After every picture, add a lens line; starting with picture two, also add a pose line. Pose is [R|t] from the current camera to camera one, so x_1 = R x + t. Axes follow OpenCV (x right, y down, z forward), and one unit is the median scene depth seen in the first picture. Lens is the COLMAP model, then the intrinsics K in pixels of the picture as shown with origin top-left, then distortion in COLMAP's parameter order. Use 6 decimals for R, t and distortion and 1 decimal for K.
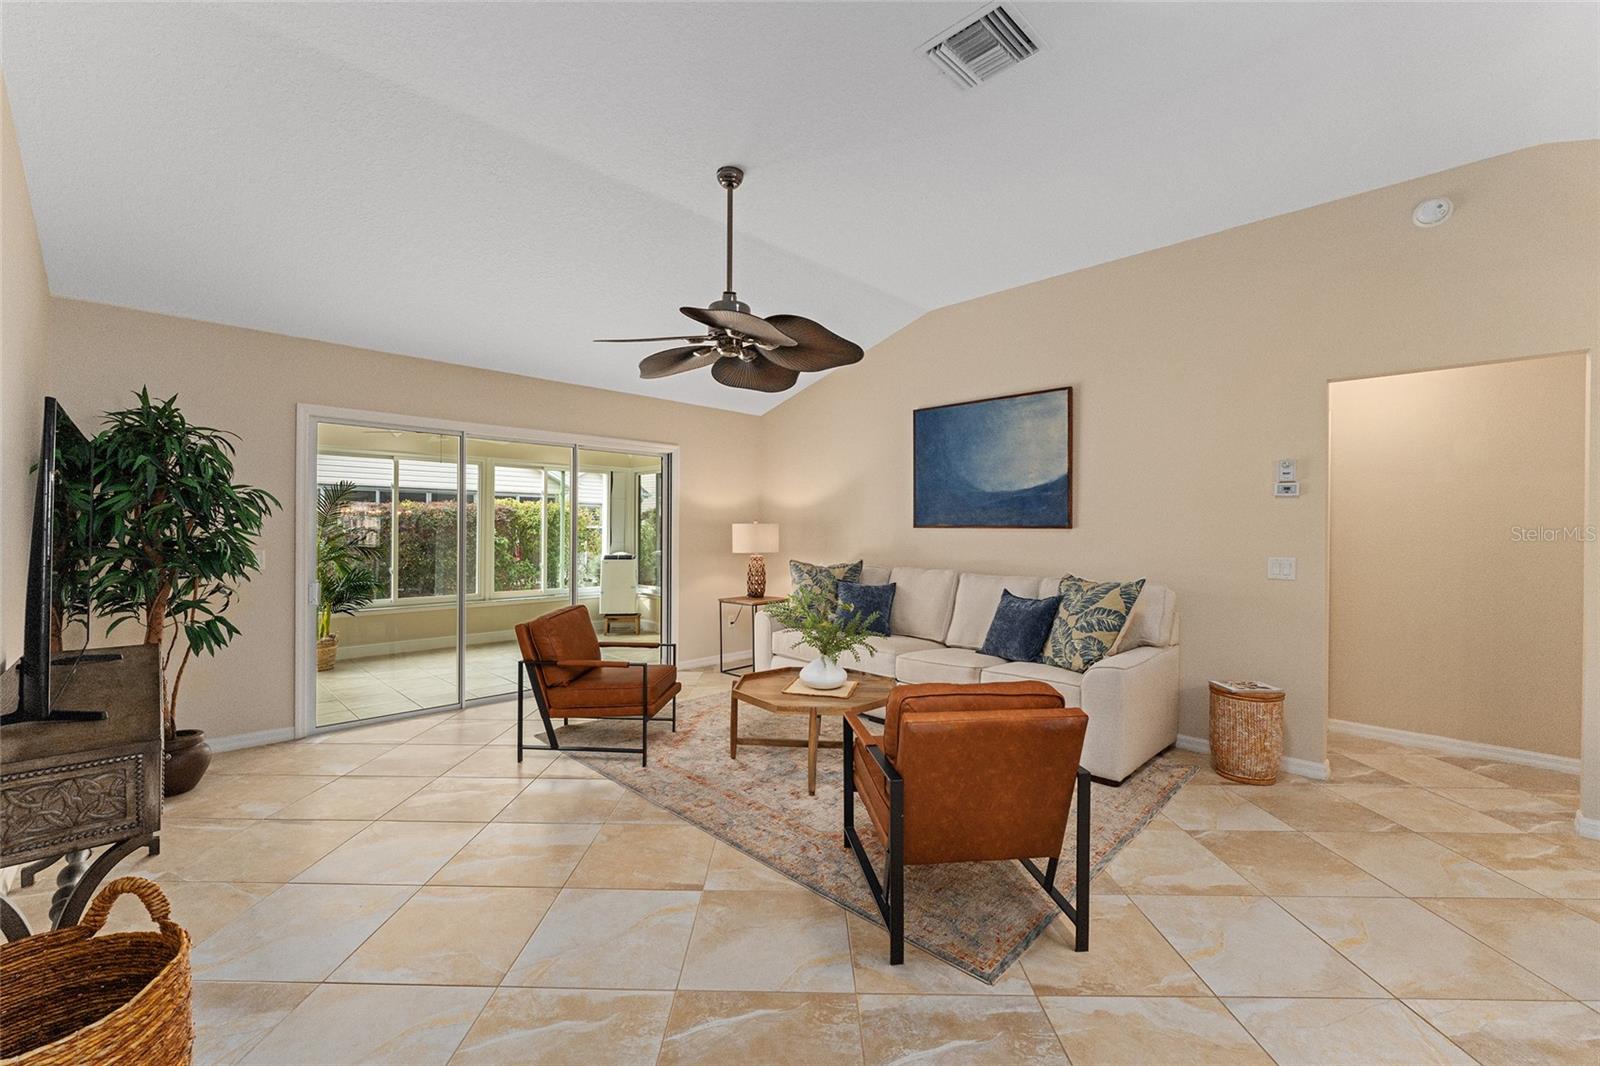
lens RADIAL K [[647.2, 0, 793.4], [0, 647.2, 530.7], [0, 0, 1]] dist [-0.002938, -0.000388]
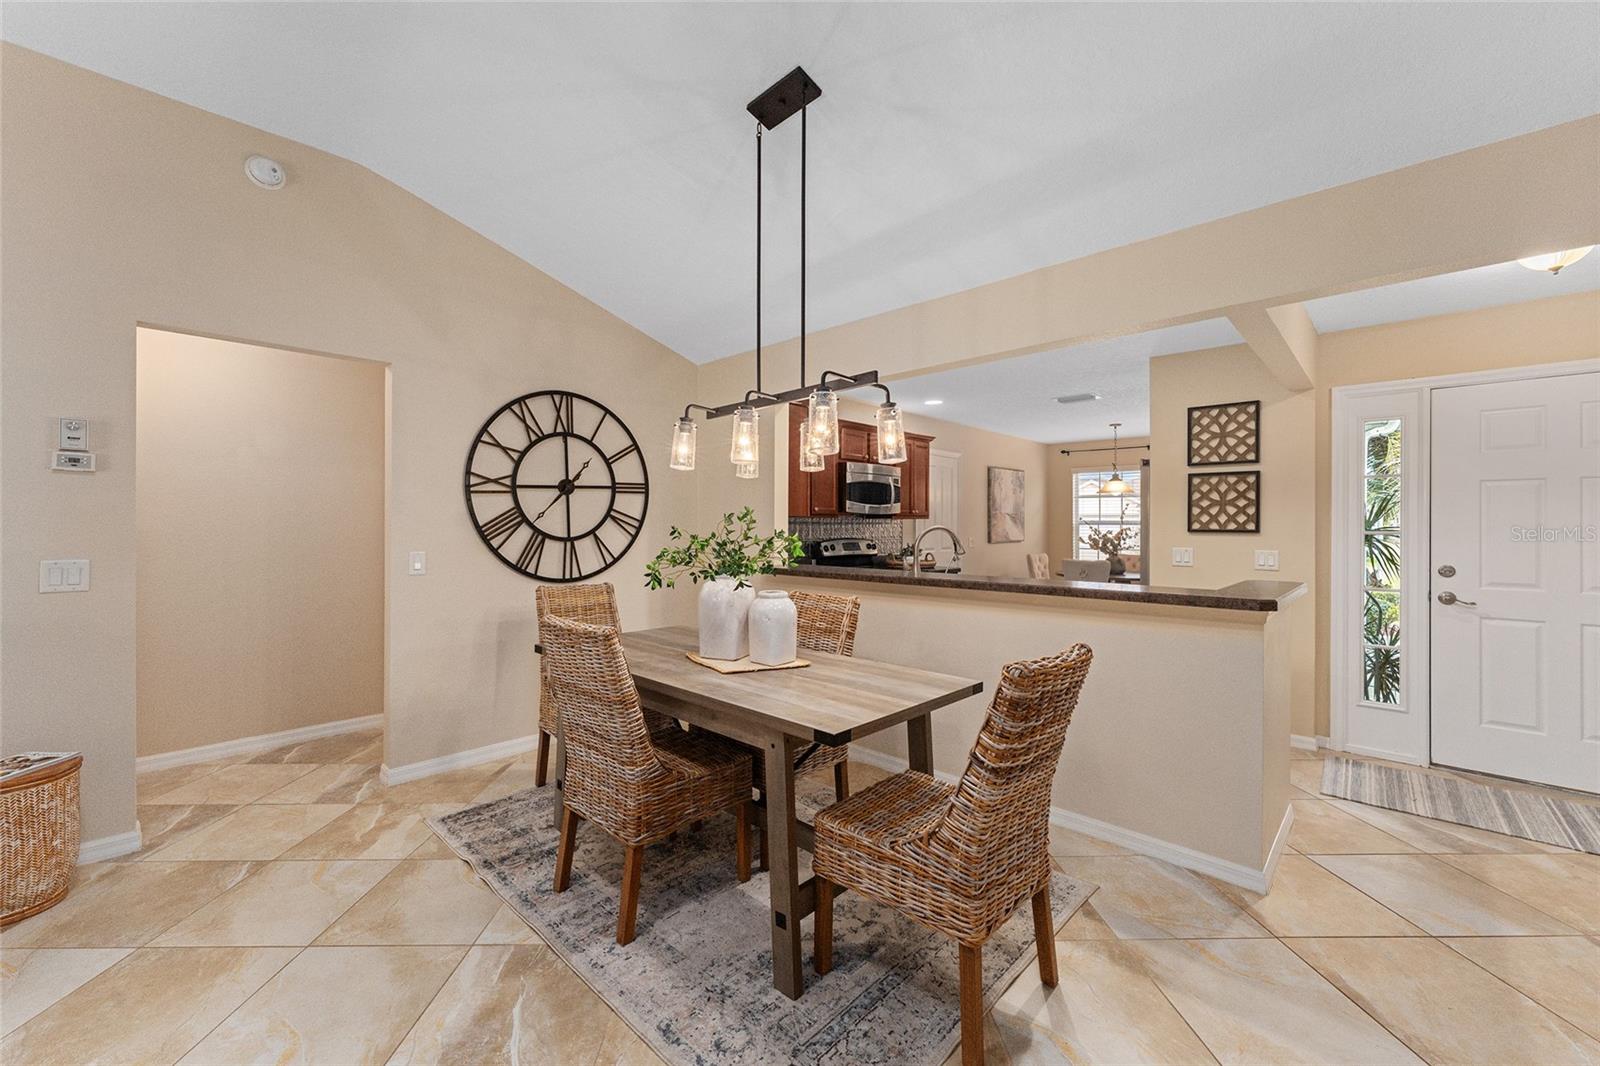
lens RADIAL K [[634.8, 0, 793.2], [0, 634.8, 524.0], [0, 0, 1]] dist [-0.000499, 0.000103]
pose [[-0.026285, -0.006720, 0.999632, 0.061967], [0.000324, 0.999977, 0.006731, -0.001089], [-0.999654, 0.000500, -0.026282, 0.251382]]
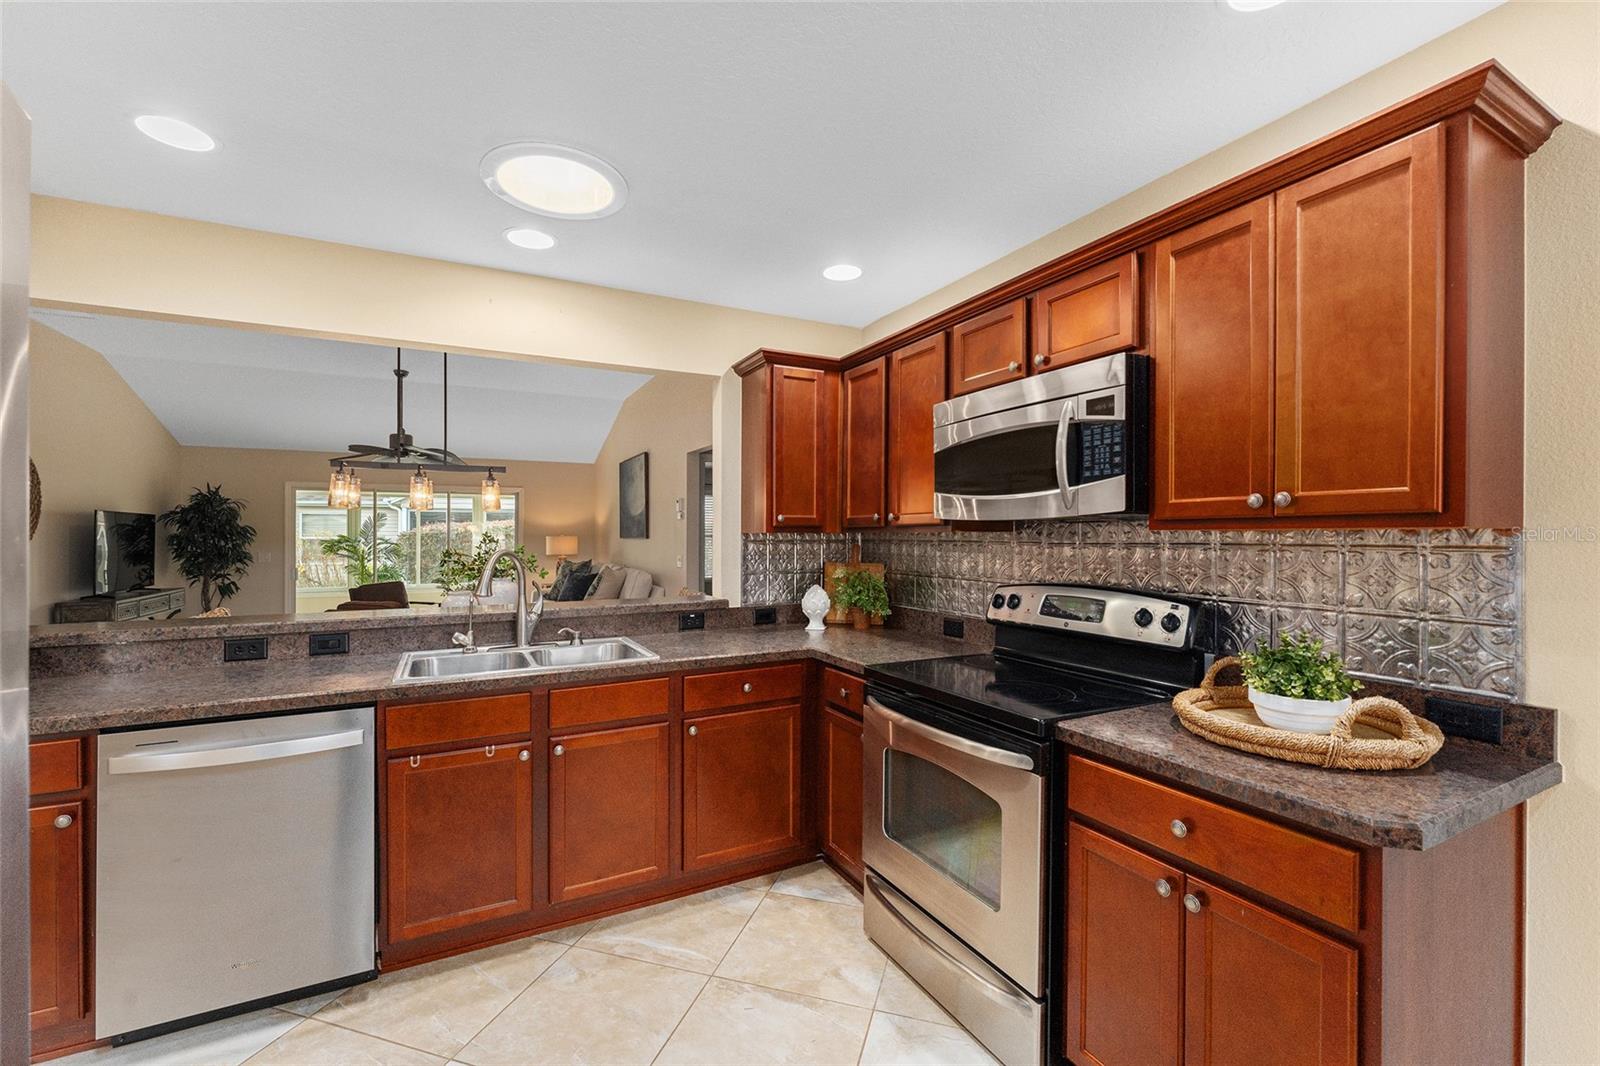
lens RADIAL K [[661.7, 0, 798.1], [0, 661.7, 535.0], [0, 0, 1]] dist [-0.003810, -0.000316]
pose [[0.956404, -0.011203, -0.291832, 1.632611], [0.010333, 0.999936, -0.004522, -0.001029], [0.291864, 0.001309, 0.956459, -0.620207]]
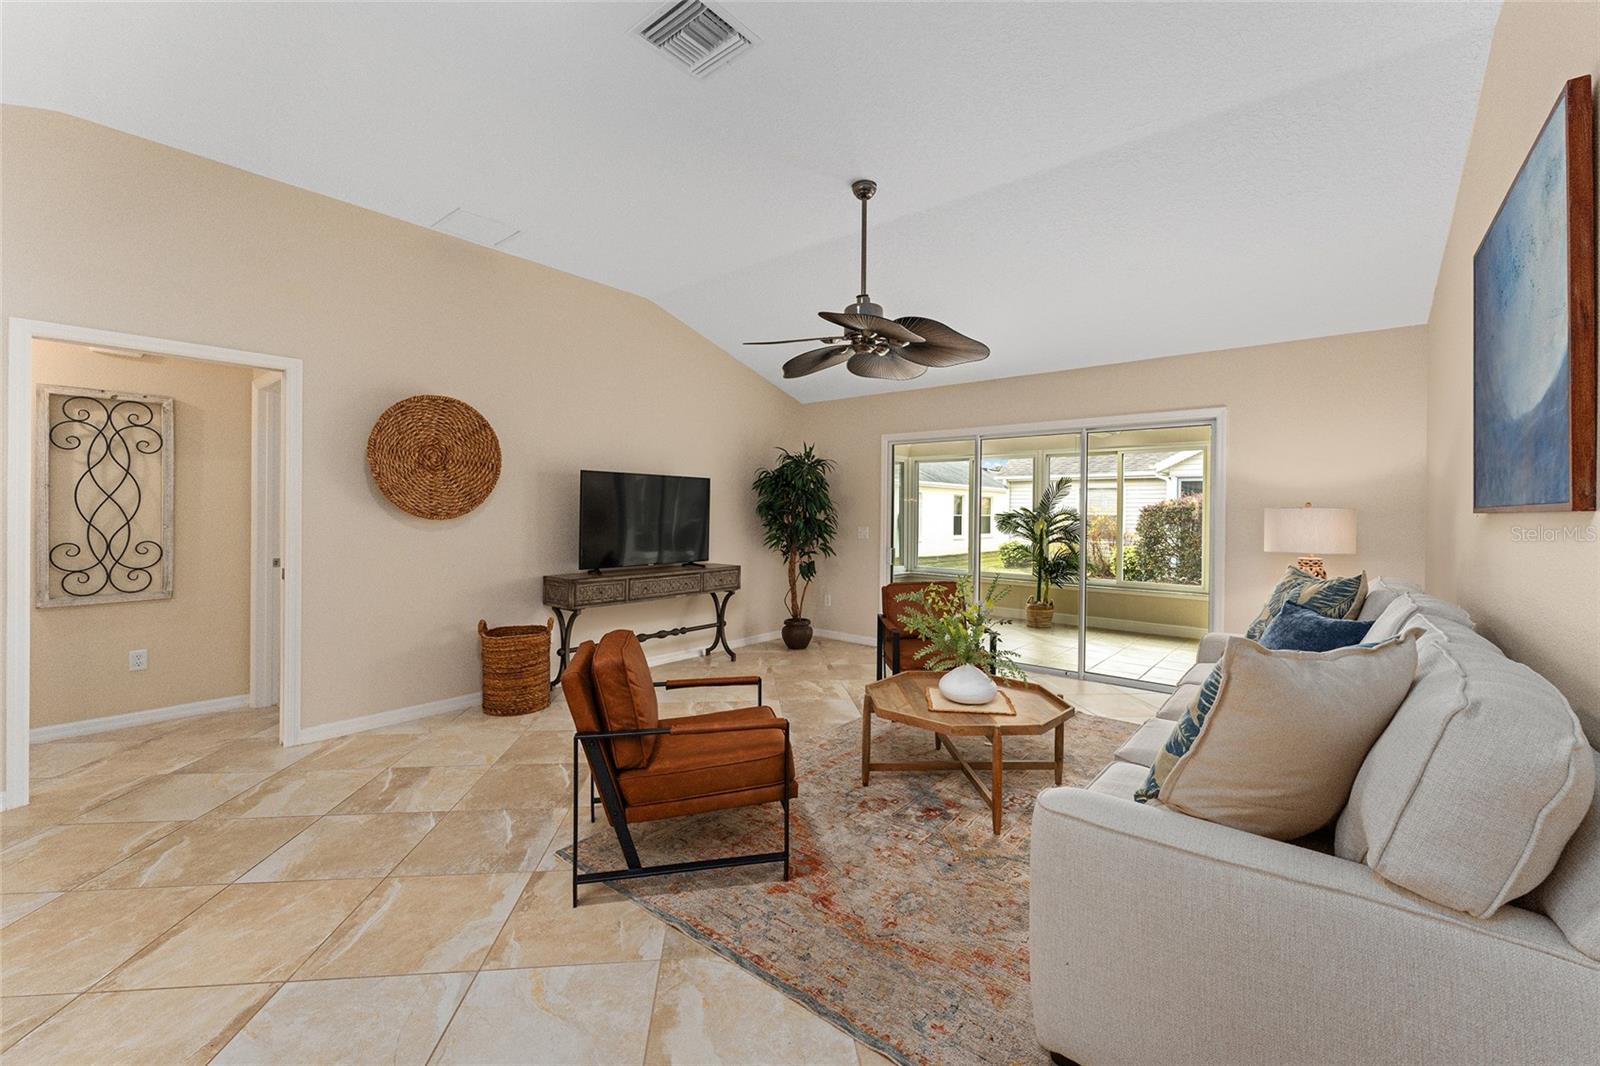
lens RADIAL K [[647.2, 0, 800.7], [0, 647.2, 511.8], [0, 0, 1]] dist [-0.000207, -0.000362]
pose [[0.106502, -0.005321, -0.994298, 0.908413], [-0.011414, 0.999913, -0.006574, 0.004503], [0.994247, 0.012049, 0.106432, 0.732389]]
